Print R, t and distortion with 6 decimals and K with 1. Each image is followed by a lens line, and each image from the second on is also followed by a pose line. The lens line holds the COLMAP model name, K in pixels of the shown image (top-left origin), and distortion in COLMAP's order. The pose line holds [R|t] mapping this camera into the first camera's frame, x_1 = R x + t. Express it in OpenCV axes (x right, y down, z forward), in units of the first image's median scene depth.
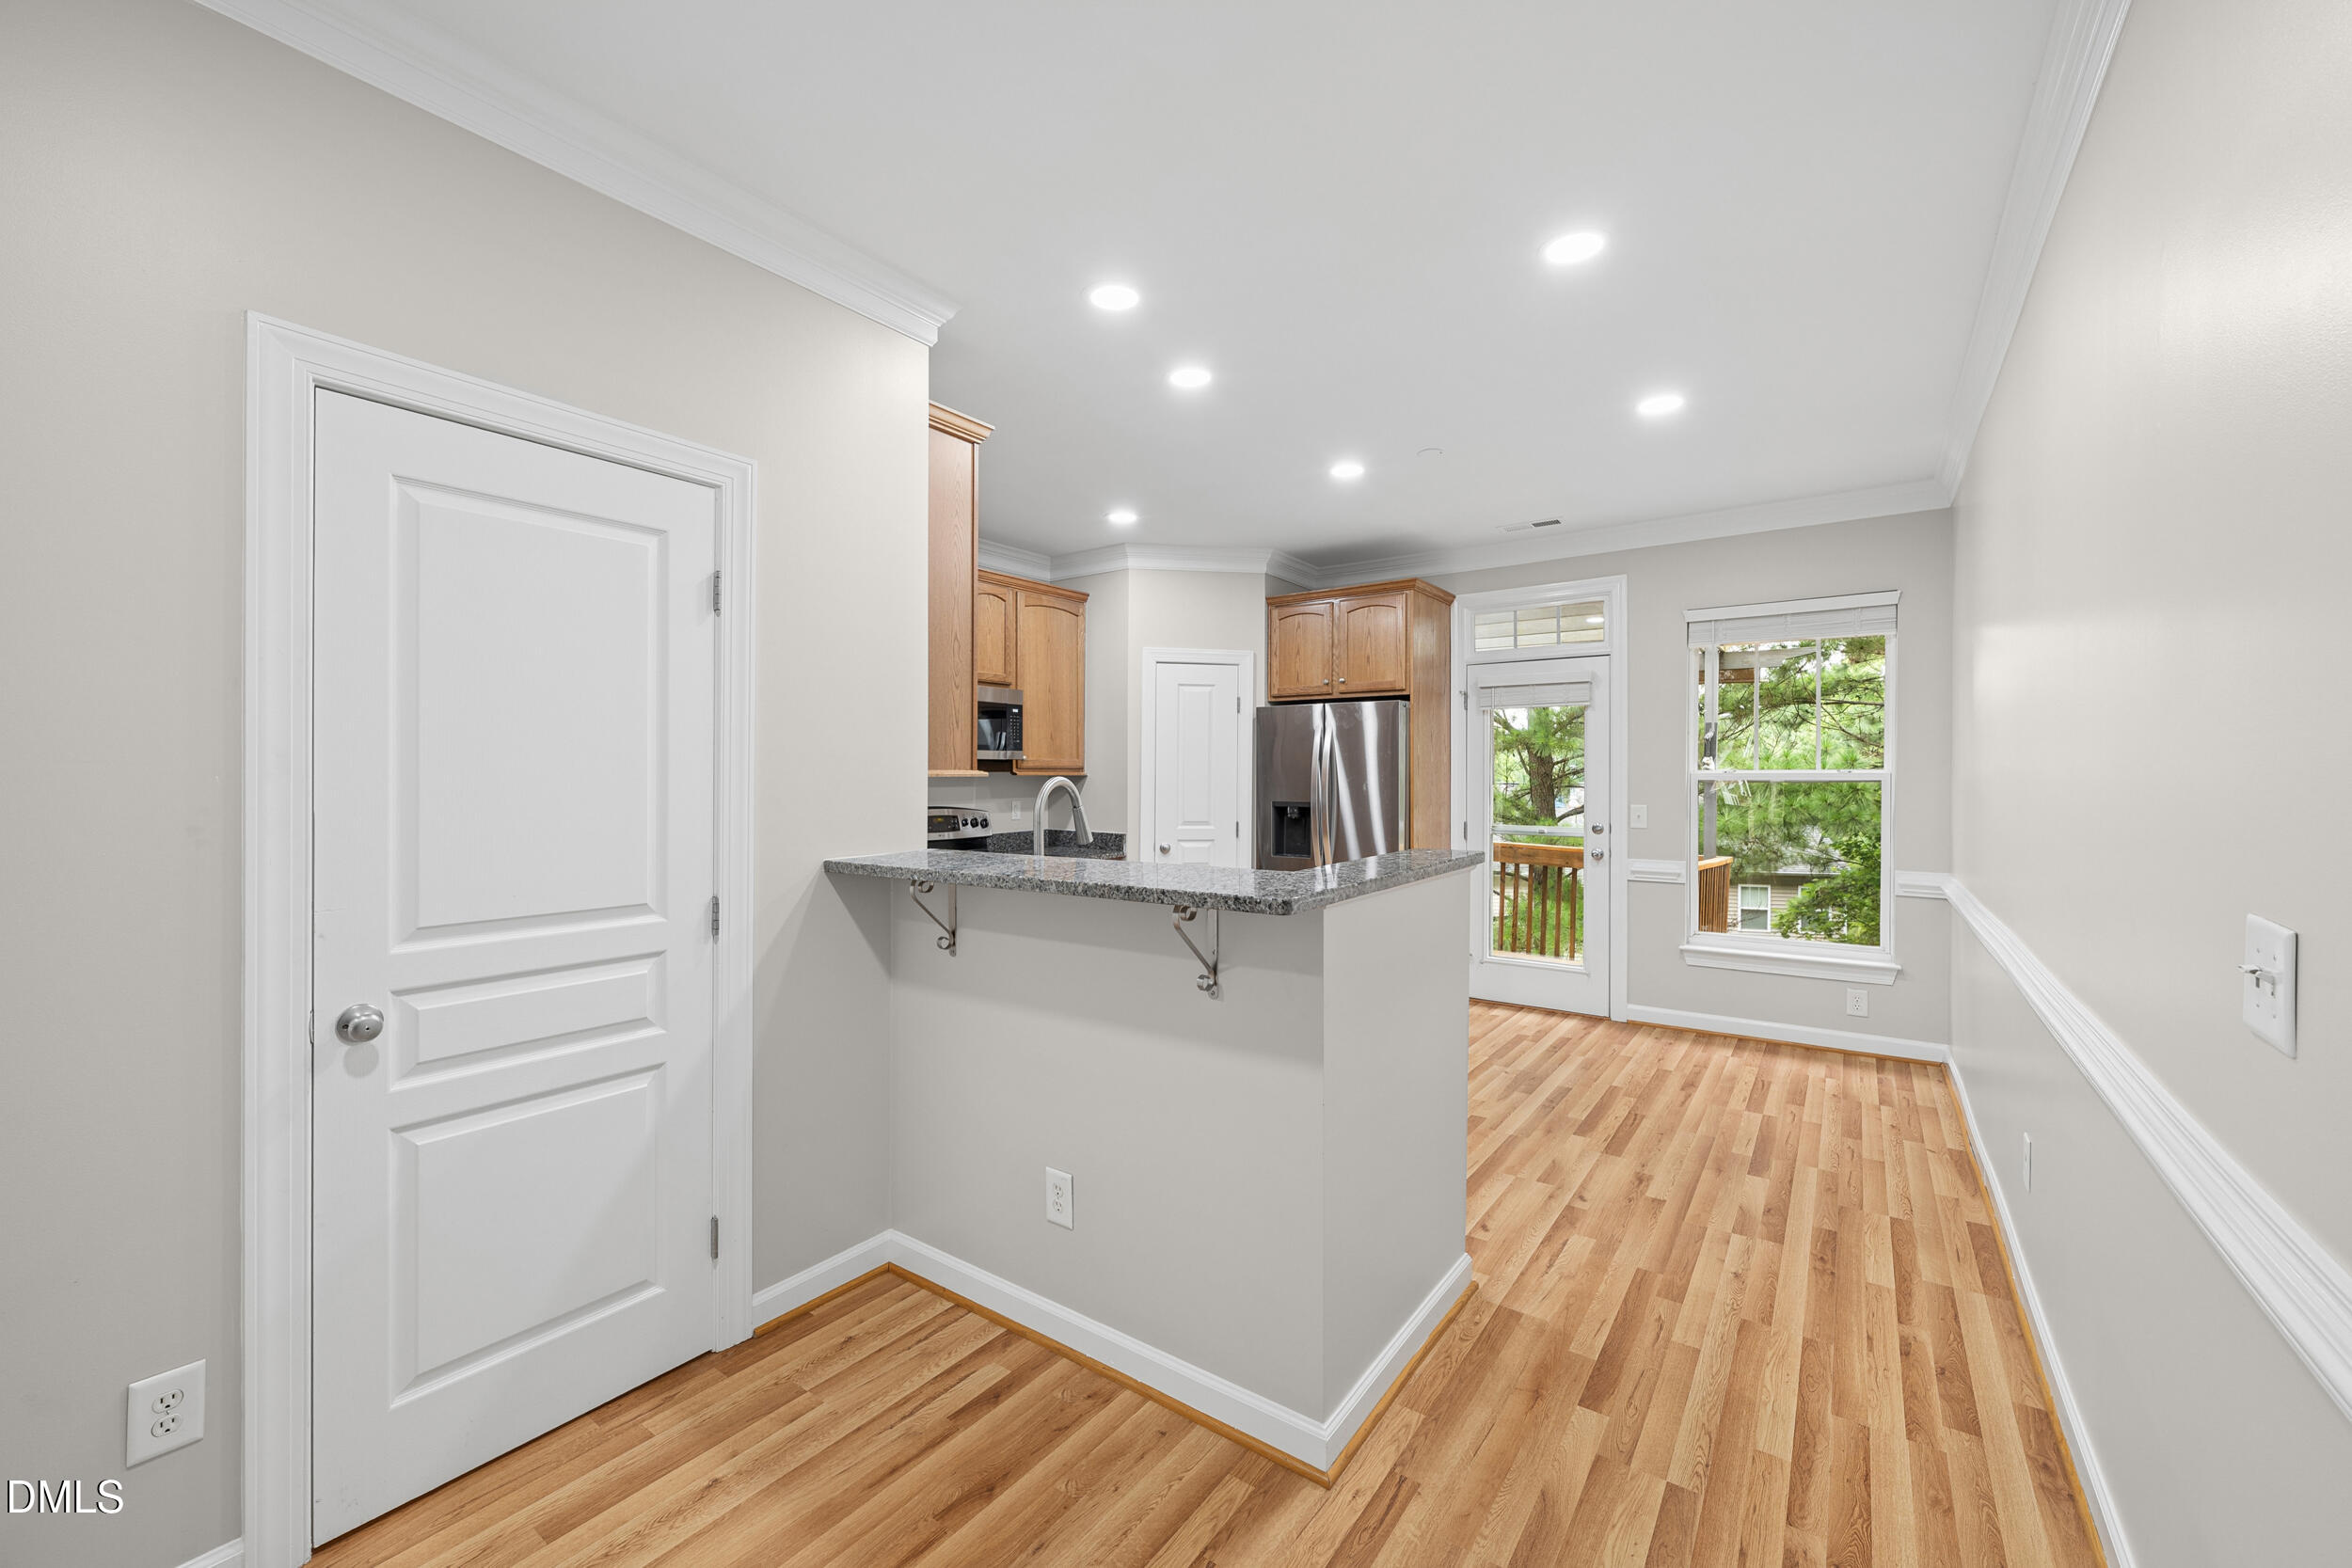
lens RADIAL K [[943.5, 0, 1180.5], [0, 943.5, 781.5], [0, 0, 1]] dist [-0.001905, -0.000349]
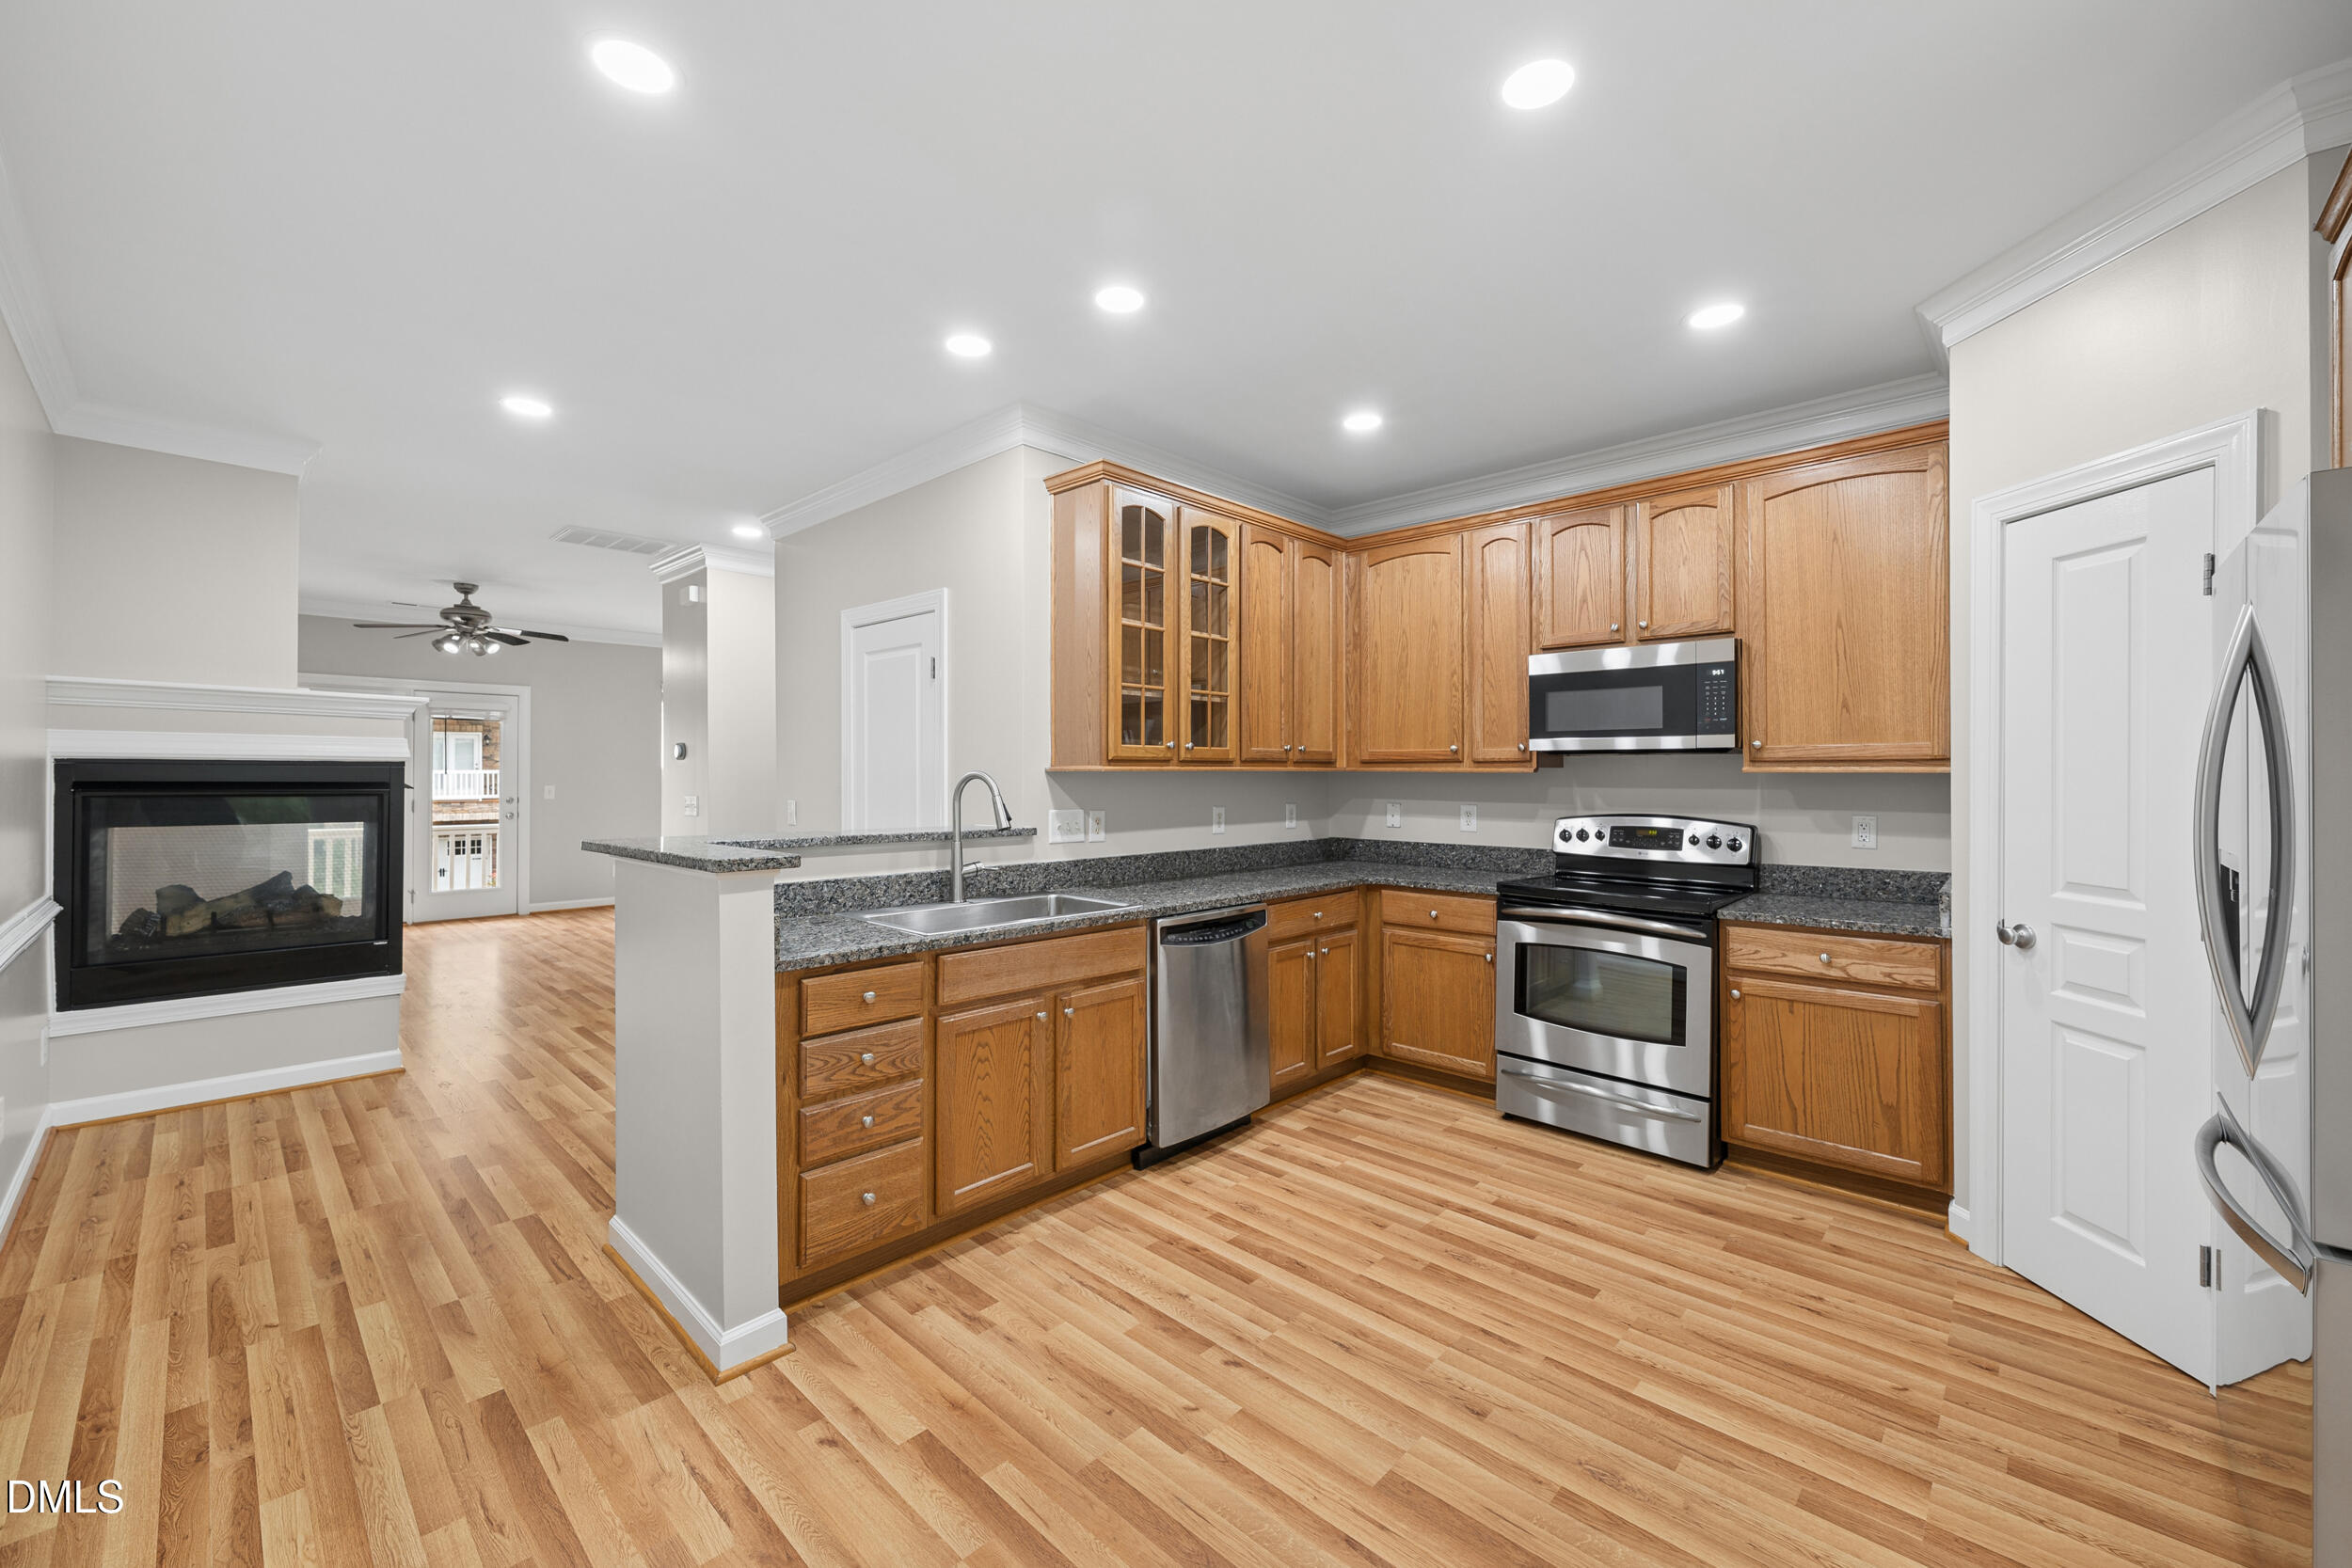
lens RADIAL K [[943.5, 0, 1182.1], [0, 943.5, 770.8], [0, 0, 1]] dist [-0.001905, -0.000349]
pose [[-0.143876, -0.003470, -0.989590, 1.176605], [-0.010101, 0.999947, -0.002038, -0.005969], [0.989544, 0.009703, -0.143904, 1.659077]]
